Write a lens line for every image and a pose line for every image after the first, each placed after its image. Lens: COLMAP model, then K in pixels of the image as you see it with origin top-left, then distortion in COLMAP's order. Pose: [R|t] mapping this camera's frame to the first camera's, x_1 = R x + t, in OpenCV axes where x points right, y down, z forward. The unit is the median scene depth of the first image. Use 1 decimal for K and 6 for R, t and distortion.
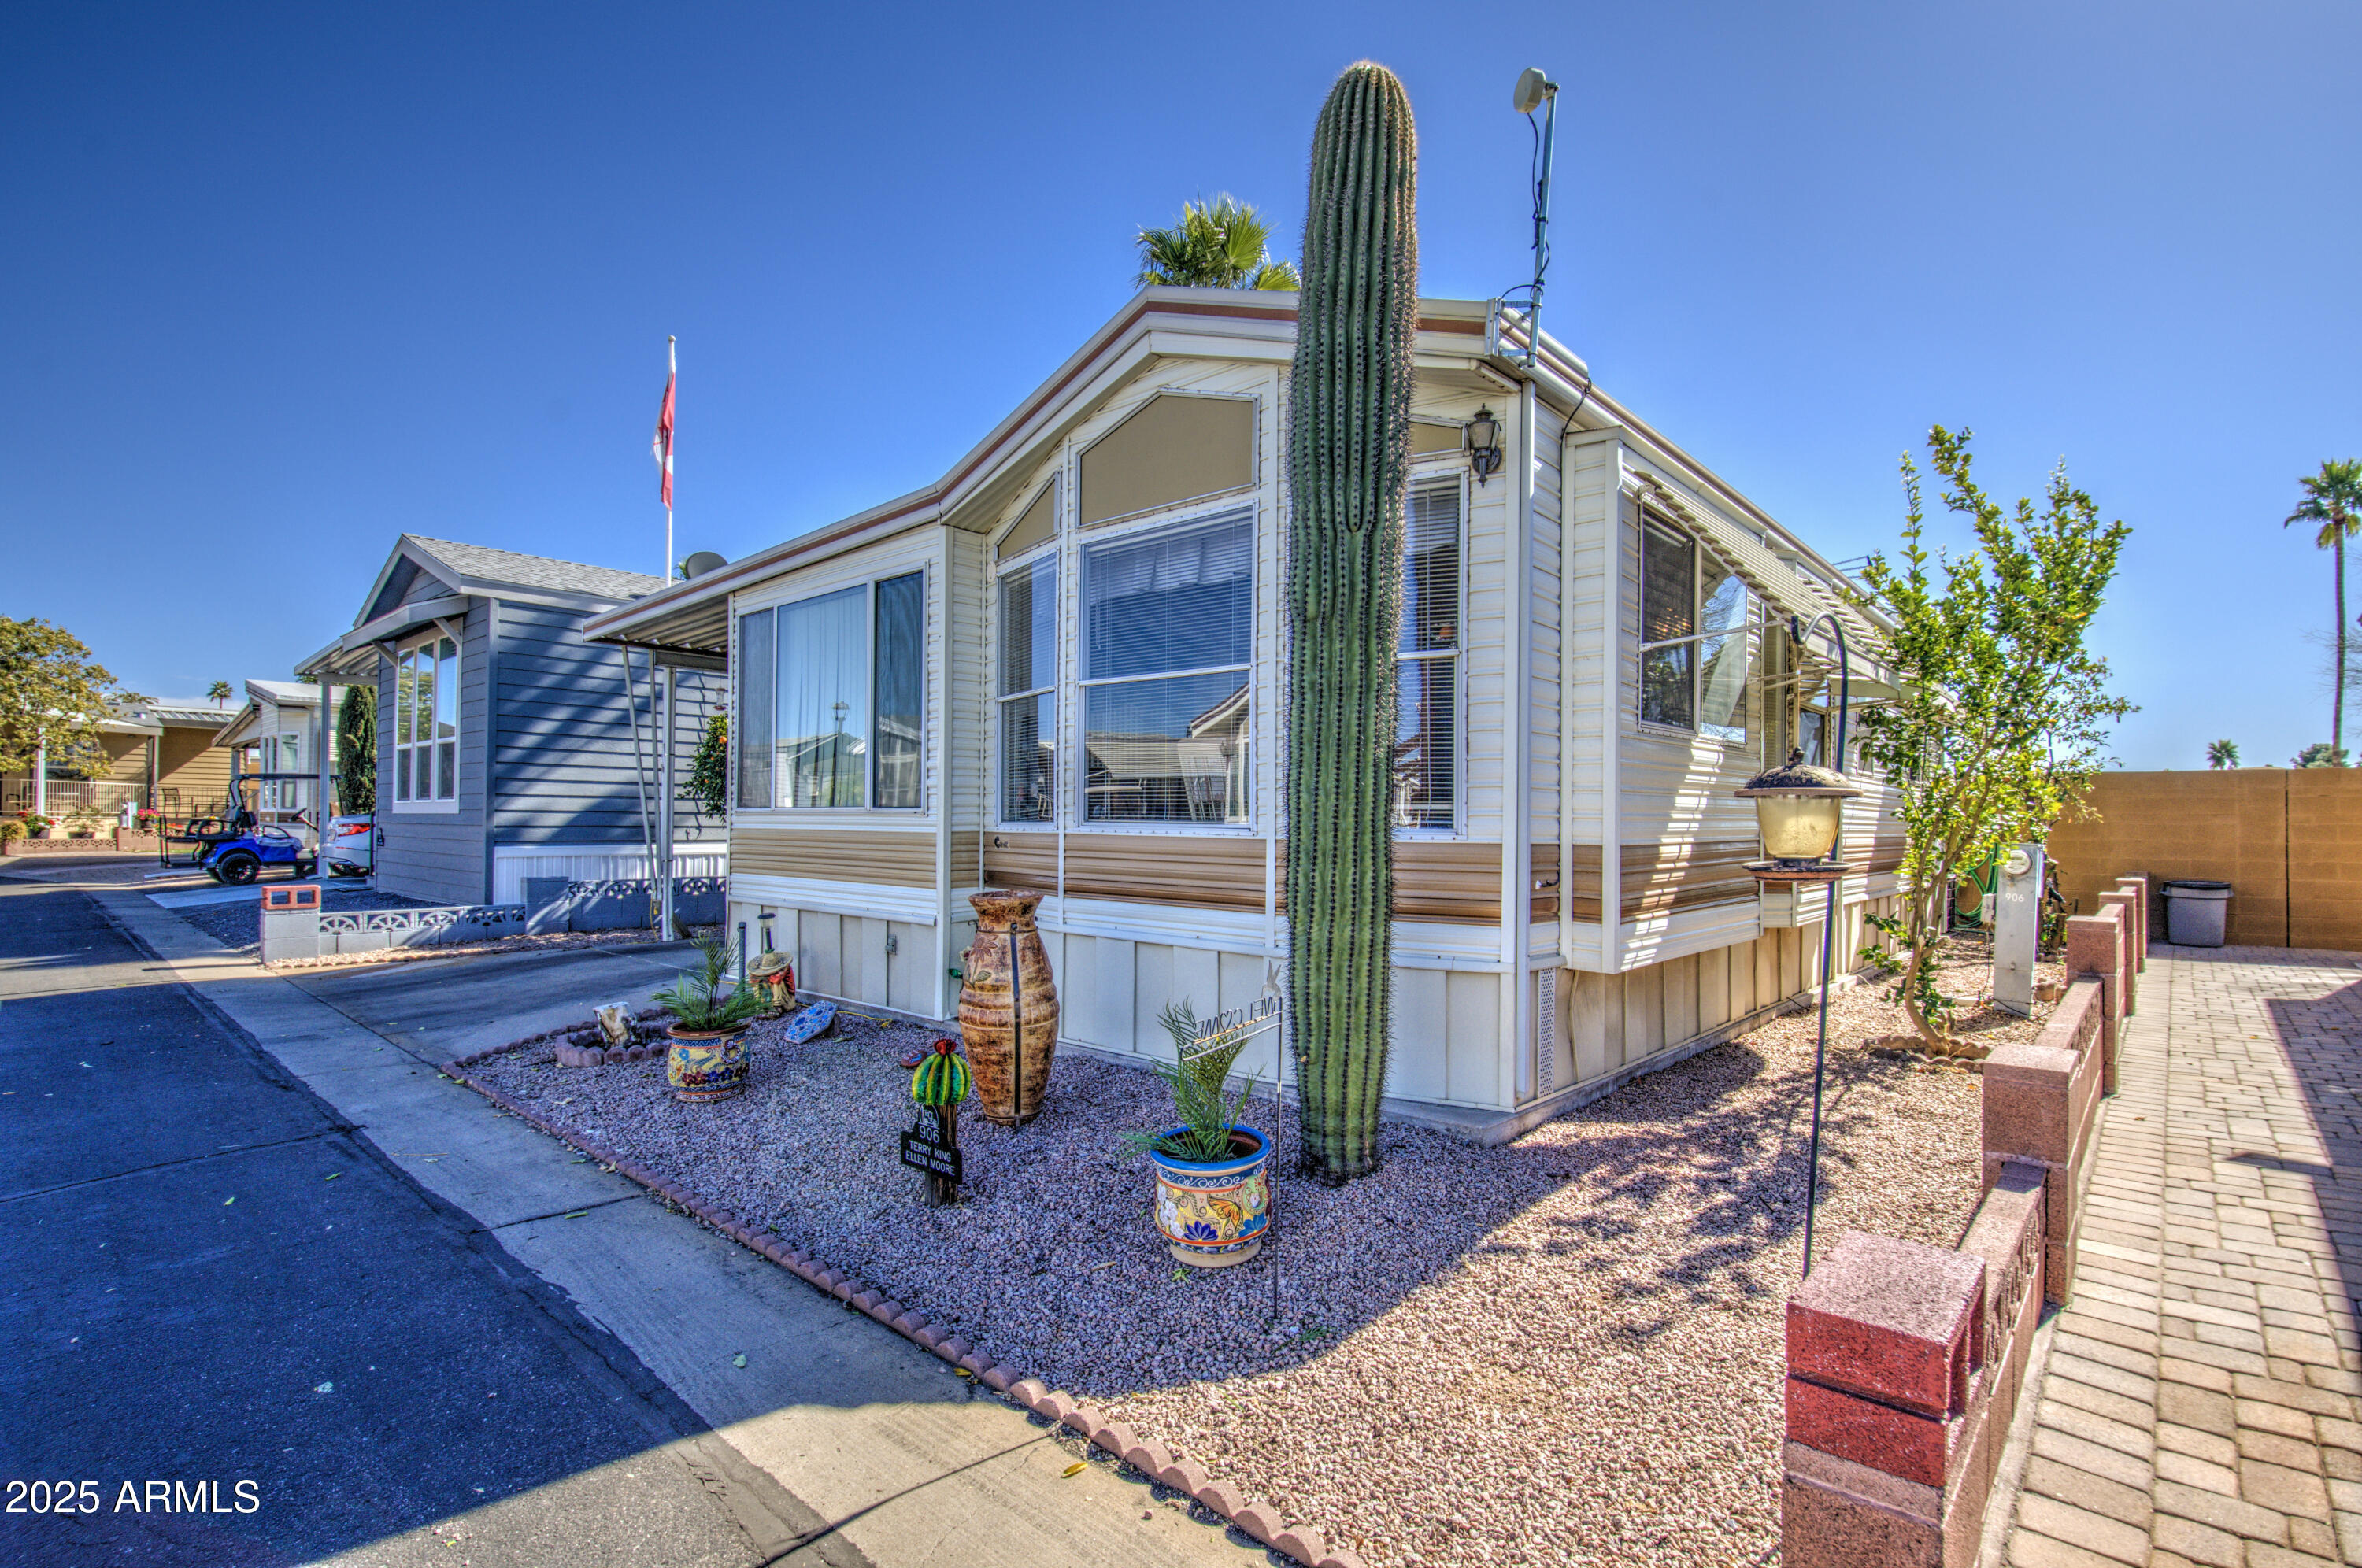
lens RADIAL K [[1102.0, 0, 1189.7], [0, 1102.0, 810.3], [0, 0, 1]] dist [0.026137, -0.032114]
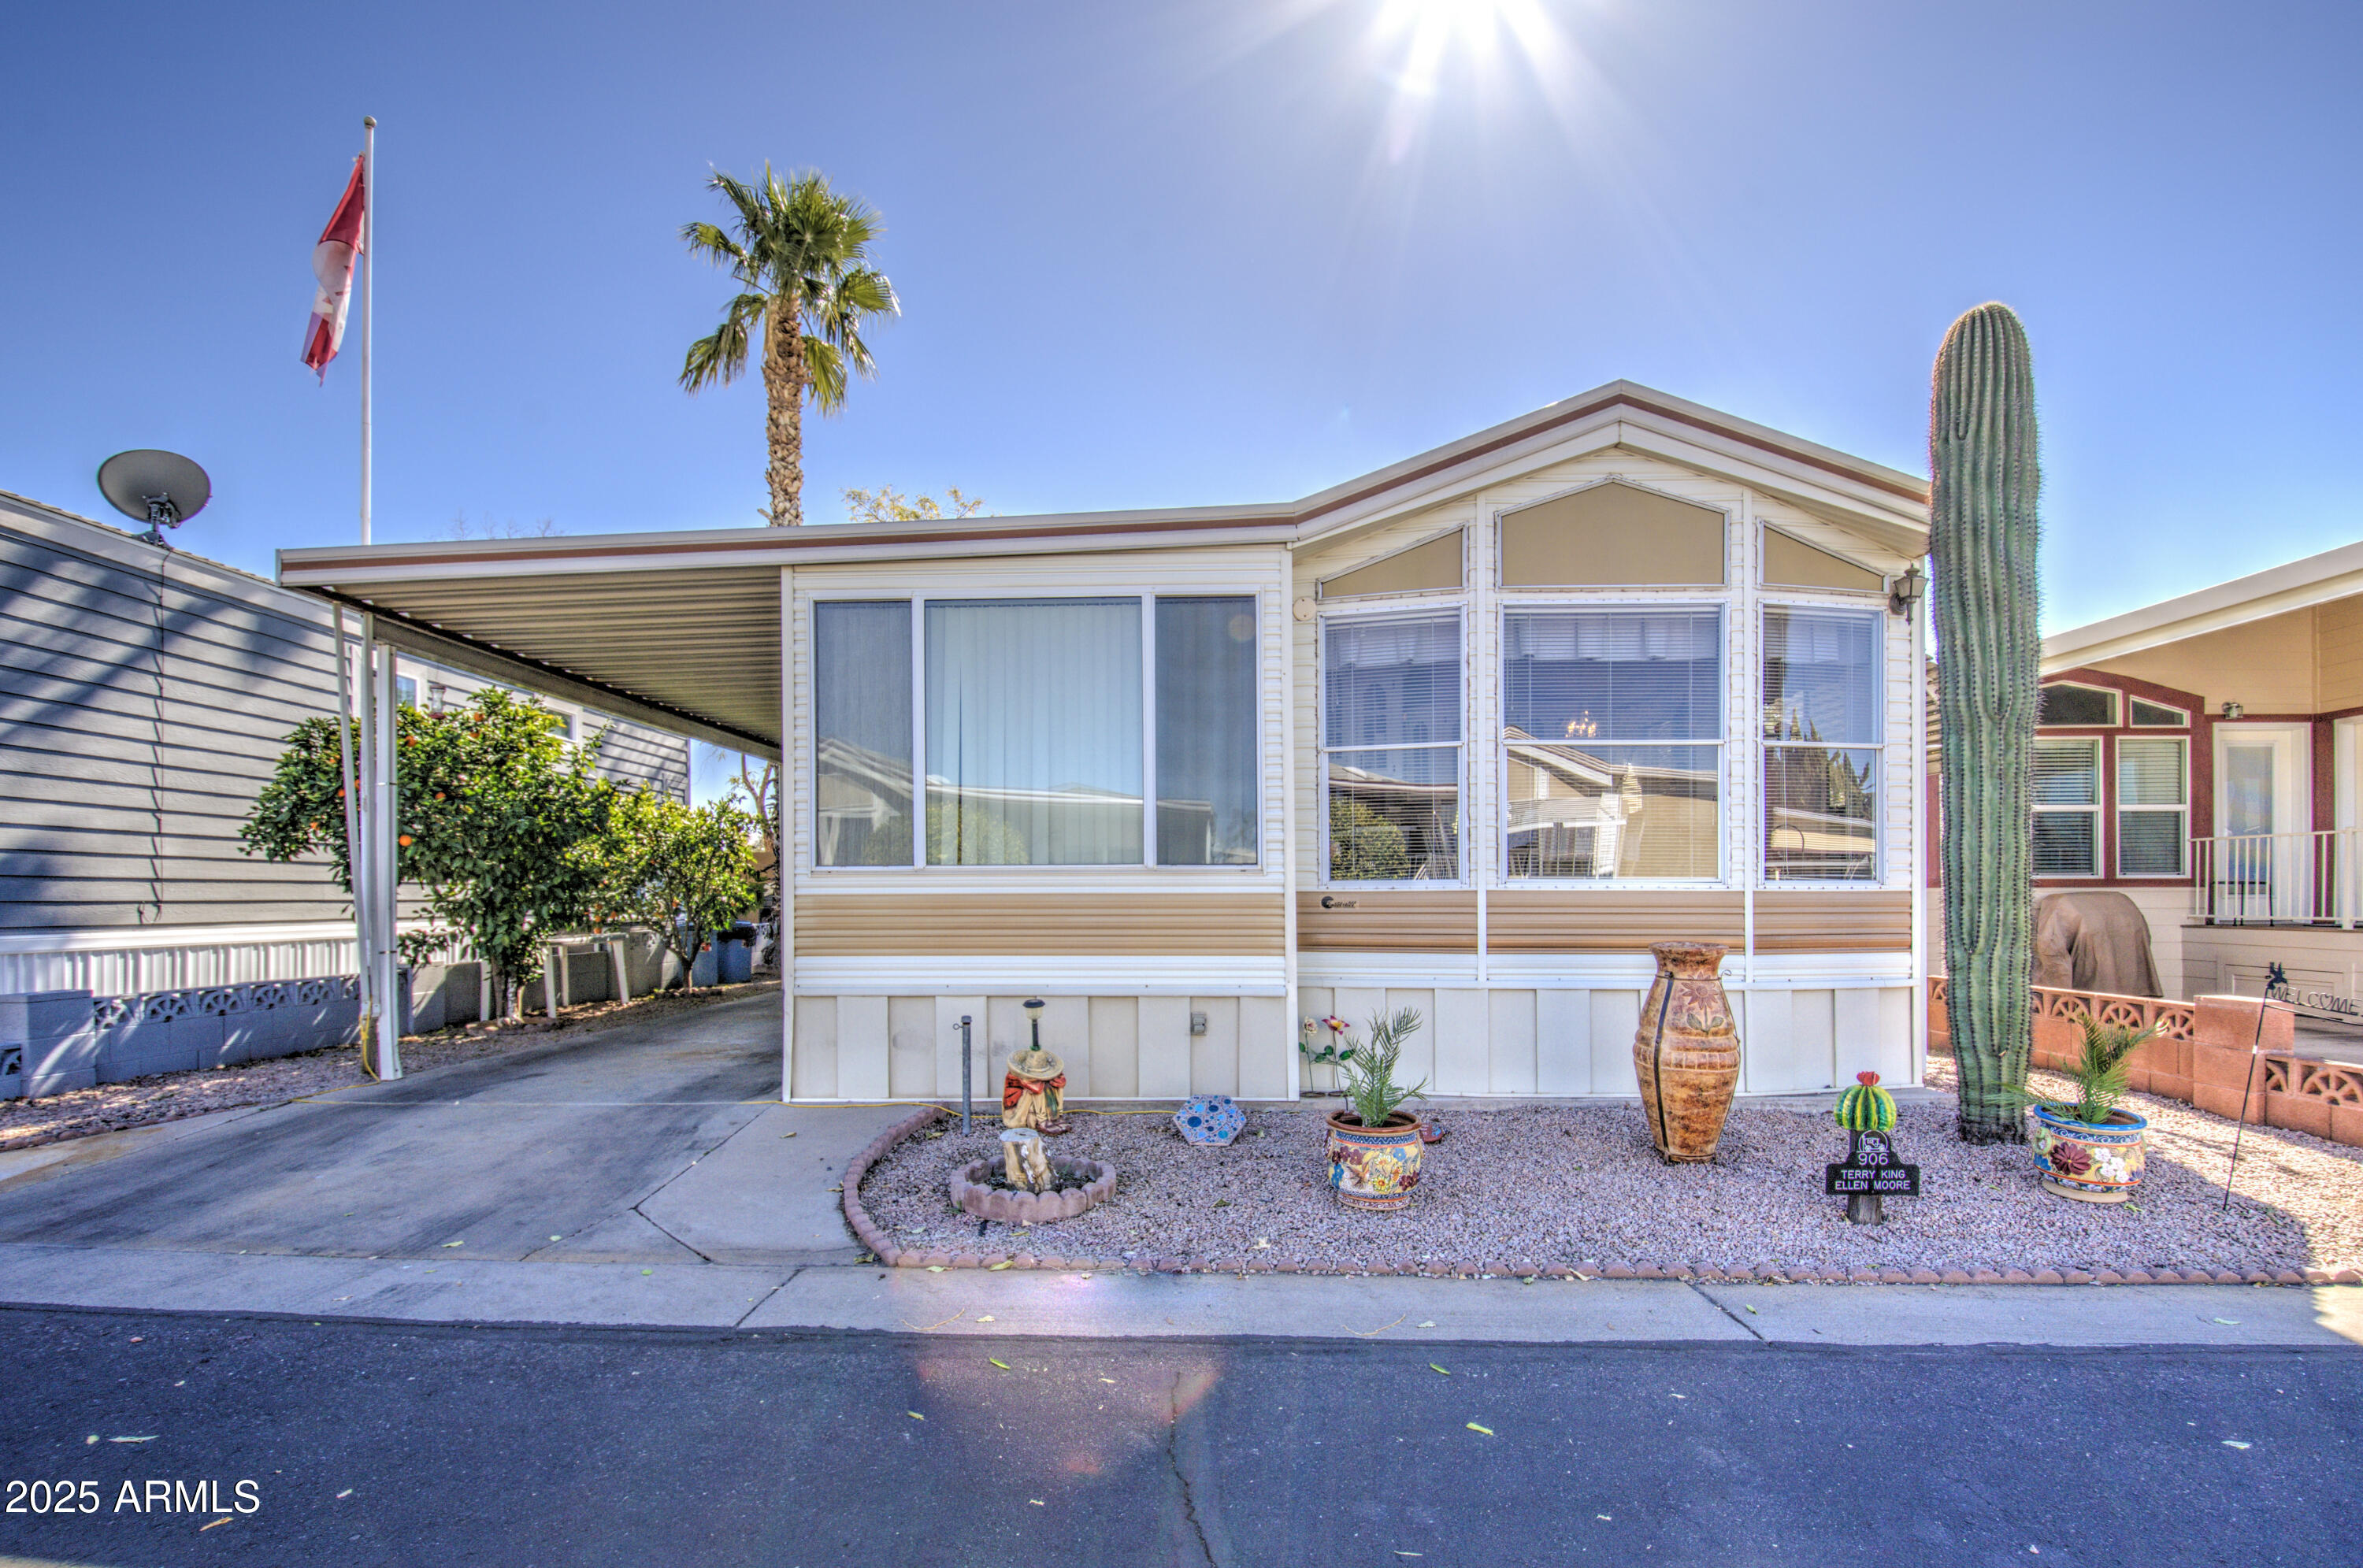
lens RADIAL K [[1132.6, 0, 1163.4], [0, 1132.6, 884.3], [0, 0, 1]] dist [0.003299, -0.017378]
pose [[0.768141, -0.005147, 0.640260, -0.840945], [0.003402, 0.999986, 0.003957, 0.008952], [-0.640272, -0.000861, 0.768148, 0.336240]]
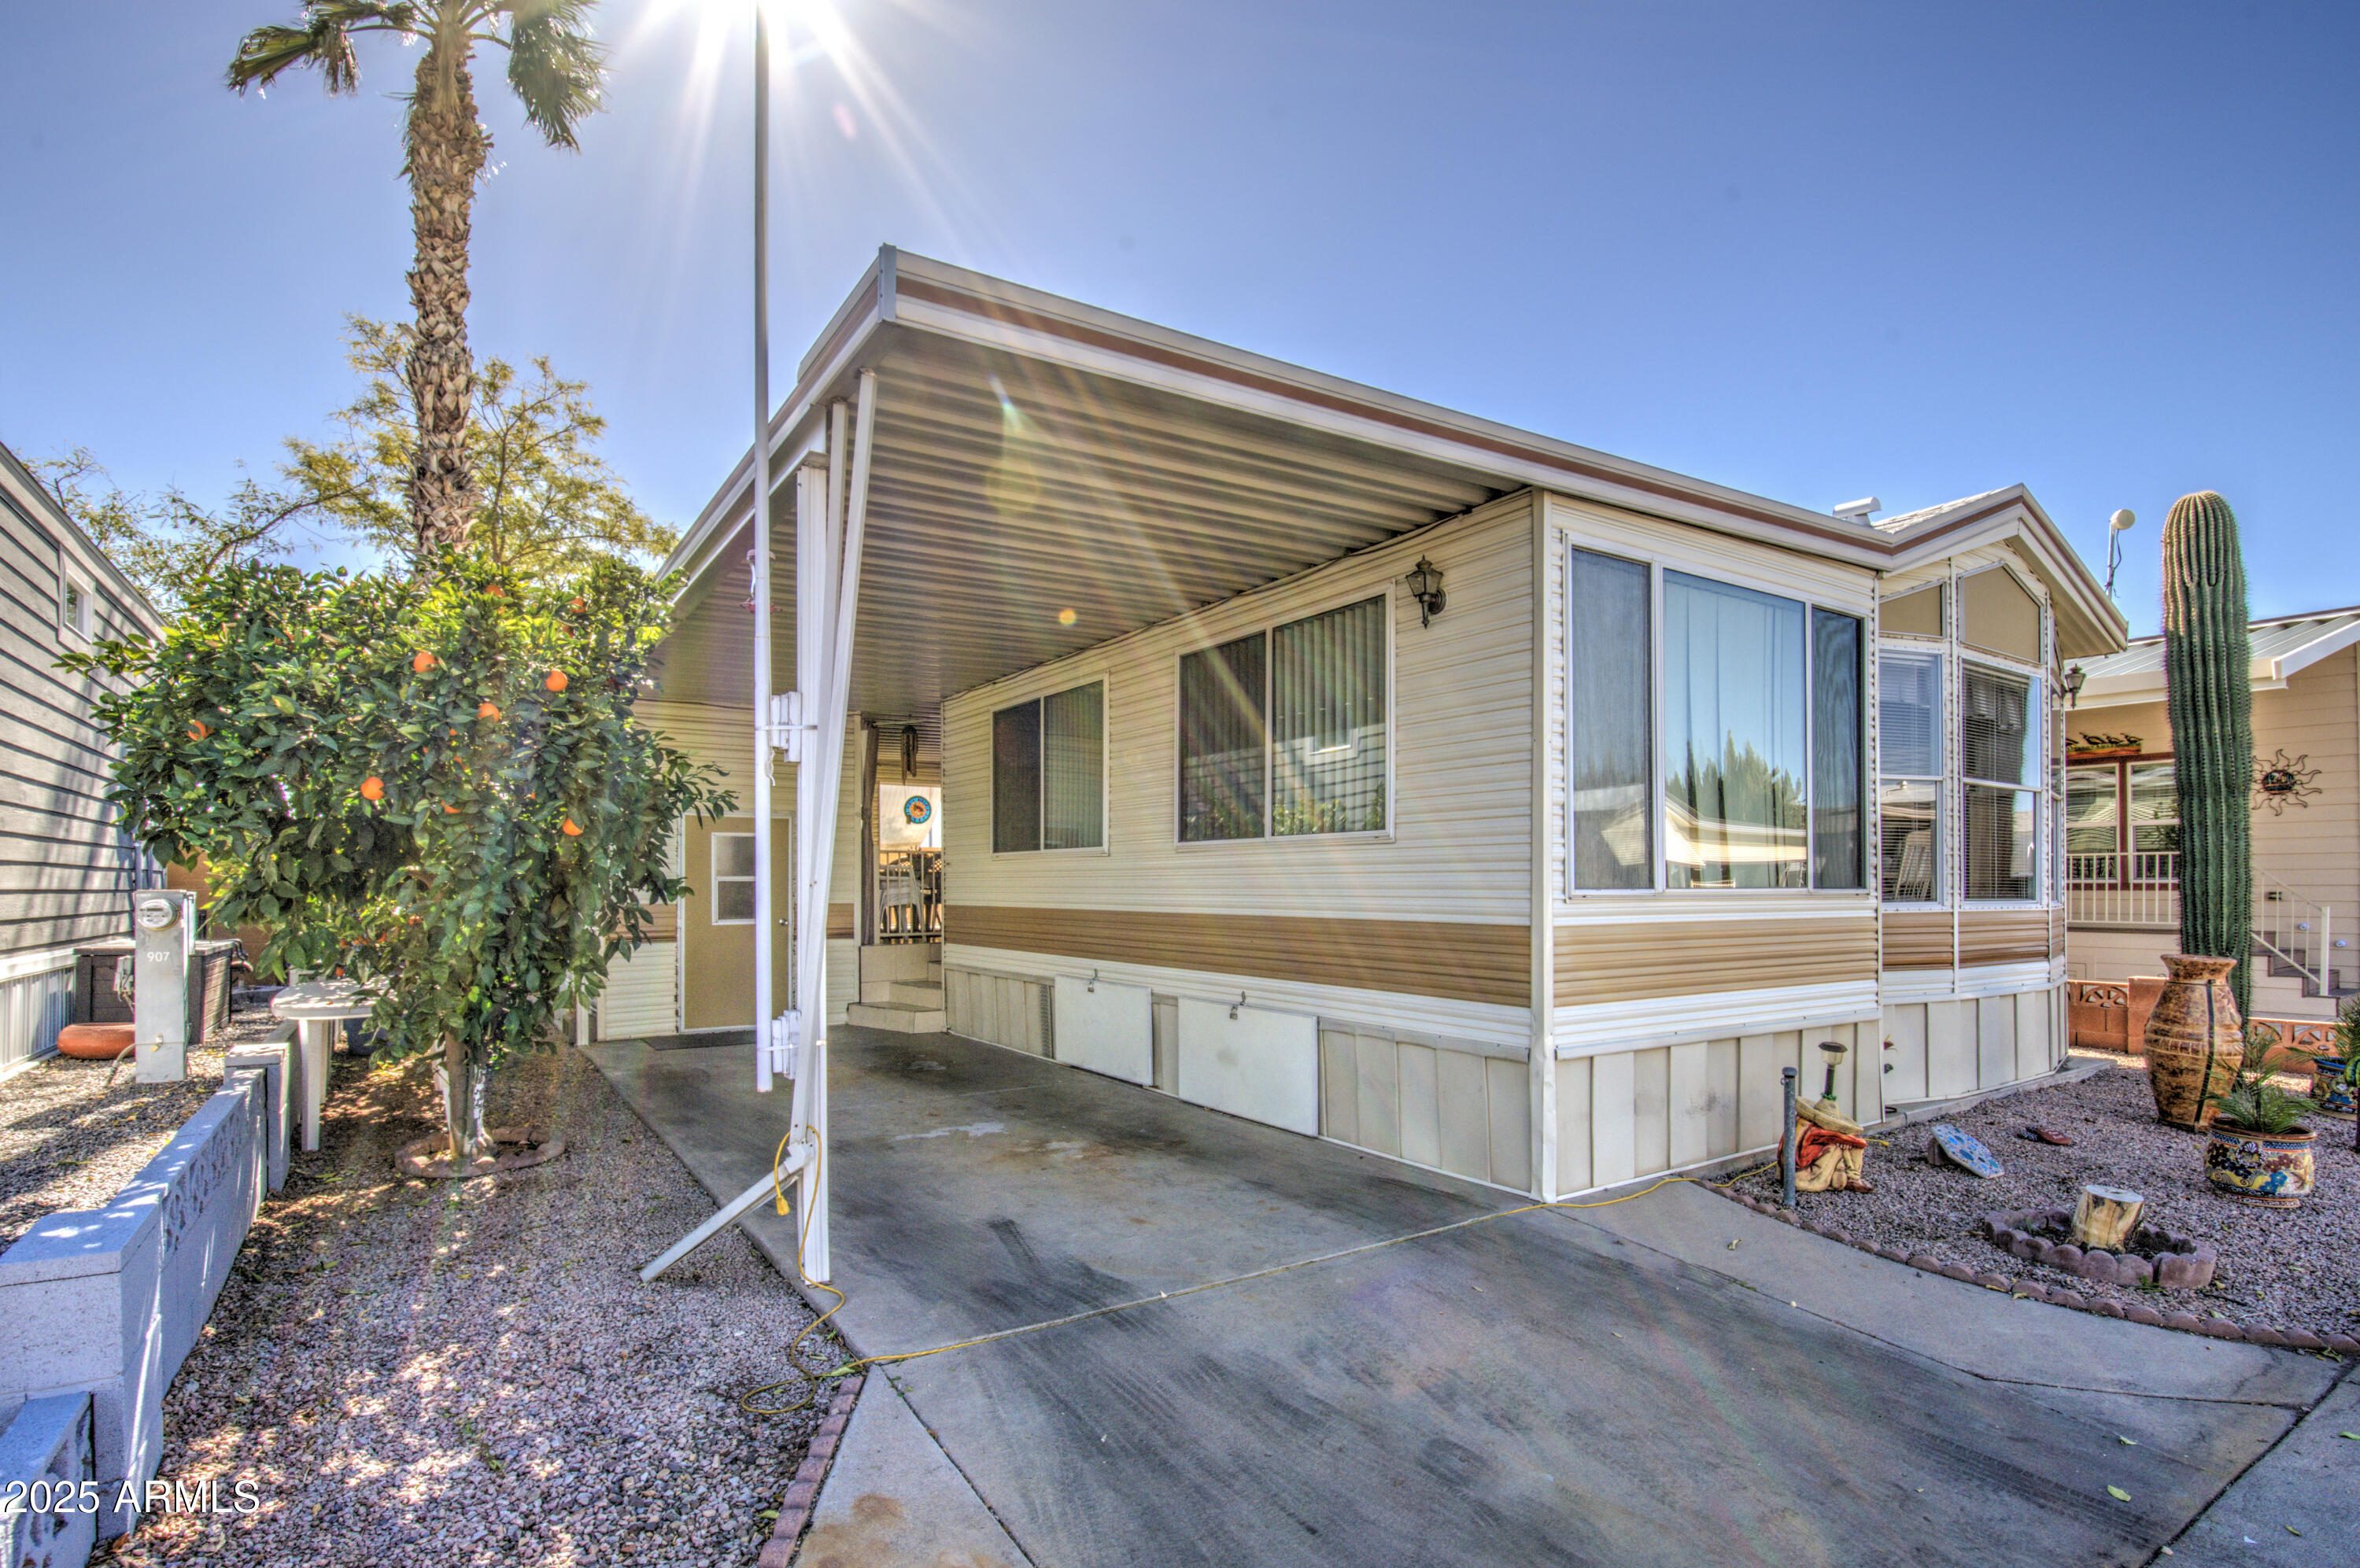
lens RADIAL K [[1131.1, 0, 1161.9], [0, 1131.1, 884.2], [0, 0, 1]] dist [0.003299, -0.017378]
pose [[0.251147, -0.007711, 0.967918, -1.197098], [-0.006998, 0.999928, 0.009781, -0.010406], [-0.967924, -0.009230, 0.251075, 1.255114]]
